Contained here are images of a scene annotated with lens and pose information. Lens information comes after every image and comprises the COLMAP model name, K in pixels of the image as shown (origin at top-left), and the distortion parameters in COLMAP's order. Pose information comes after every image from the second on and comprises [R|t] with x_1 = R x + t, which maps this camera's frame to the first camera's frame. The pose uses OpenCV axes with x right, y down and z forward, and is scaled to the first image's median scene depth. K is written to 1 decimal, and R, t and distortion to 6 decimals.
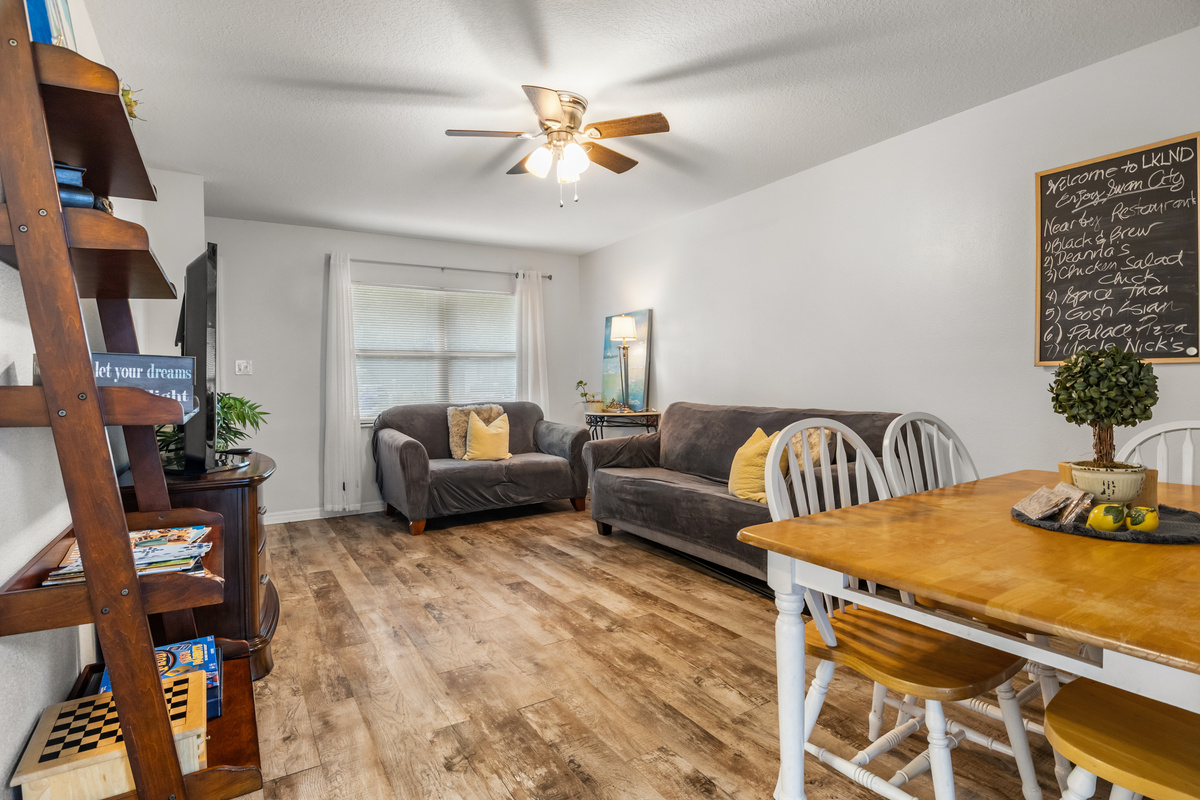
lens RADIAL K [[600.7, 0, 605.4], [0, 600.7, 384.8], [0, 0, 1]] dist [-0.013915, -0.001968]
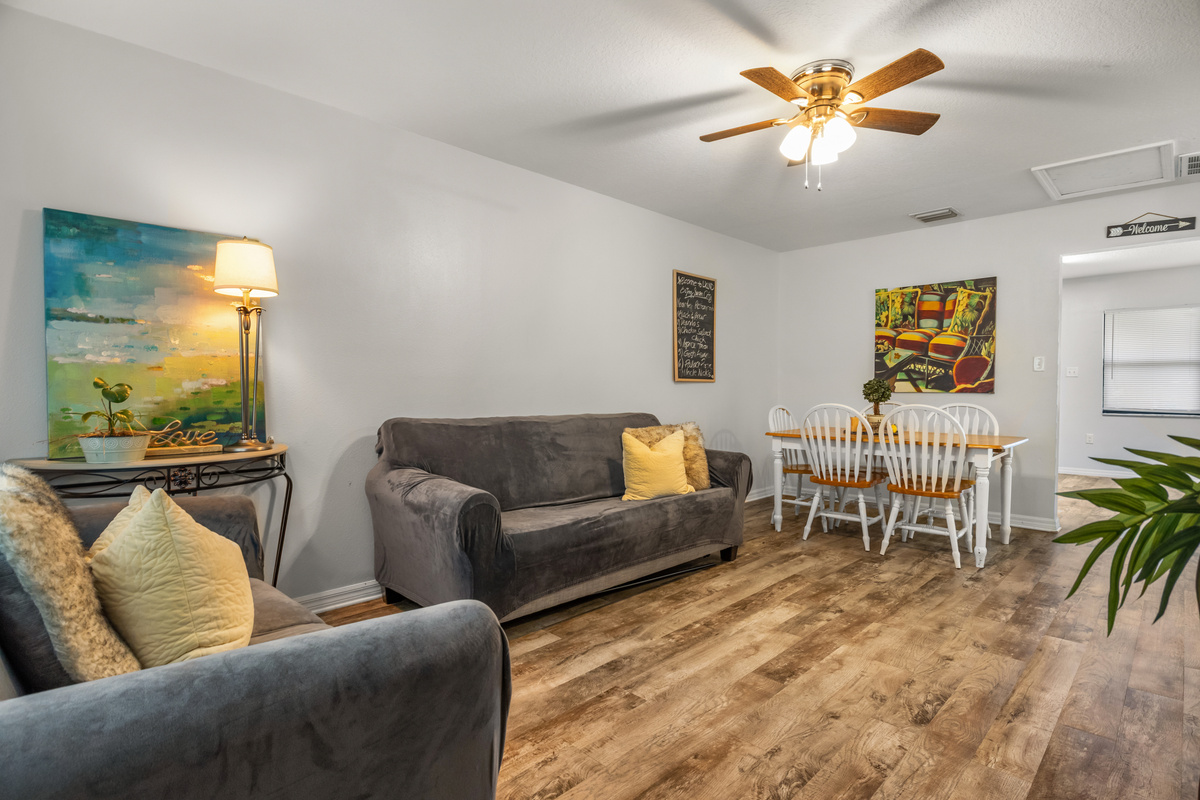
lens RADIAL K [[600.7, 0, 600.0], [0, 600.7, 400.0], [0, 0, 1]] dist [0.000697, -0.009644]
pose [[-0.229091, -0.000282, 0.973405, -1.016888], [0.009184, 0.999955, 0.002452, 0.019213], [-0.973362, 0.009501, -0.229078, 1.778002]]
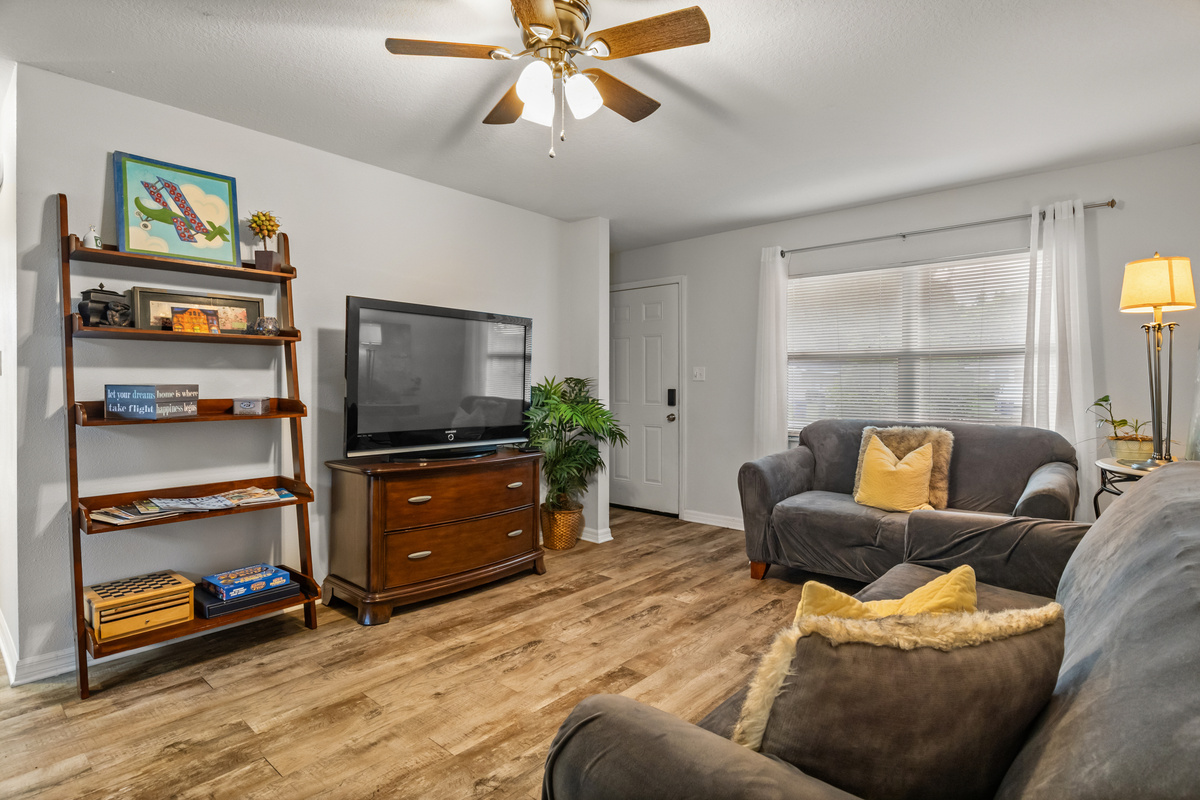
lens RADIAL K [[600.7, 0, 605.4], [0, 600.7, 384.8], [0, 0, 1]] dist [-0.013915, -0.001968]
pose [[0.302190, 0.017428, -0.953088, 0.711964], [-0.010235, 0.999835, 0.015038, -0.043701], [0.953193, 0.005210, 0.302318, 0.987633]]
